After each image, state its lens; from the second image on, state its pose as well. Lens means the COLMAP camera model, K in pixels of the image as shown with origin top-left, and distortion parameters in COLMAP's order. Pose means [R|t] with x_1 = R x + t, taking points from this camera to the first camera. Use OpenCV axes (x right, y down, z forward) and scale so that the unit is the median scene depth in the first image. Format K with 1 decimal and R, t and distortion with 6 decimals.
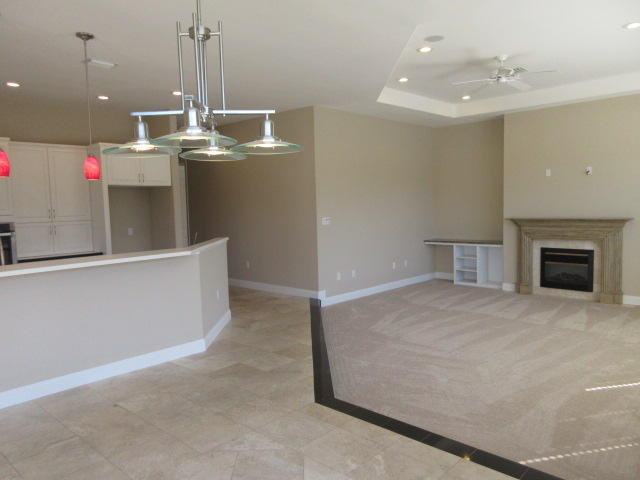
lens RADIAL K [[478.1, 0, 321.5], [0, 478.1, 239.0], [0, 0, 1]] dist [0.013803, -0.005748]
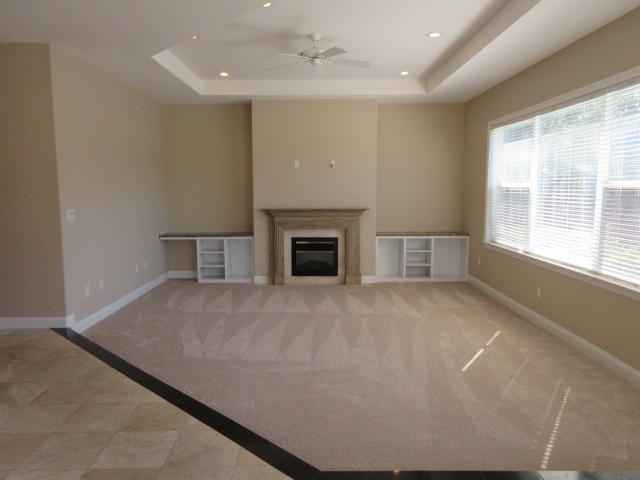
lens RADIAL K [[478.1, 0, 320.1], [0, 478.1, 239.9], [0, 0, 1]] dist [0.013803, -0.005748]
pose [[0.723197, -0.053324, 0.688580, -0.212903], [0.036919, 0.998574, 0.038555, -0.014770], [-0.689655, -0.002461, 0.724134, 0.242429]]
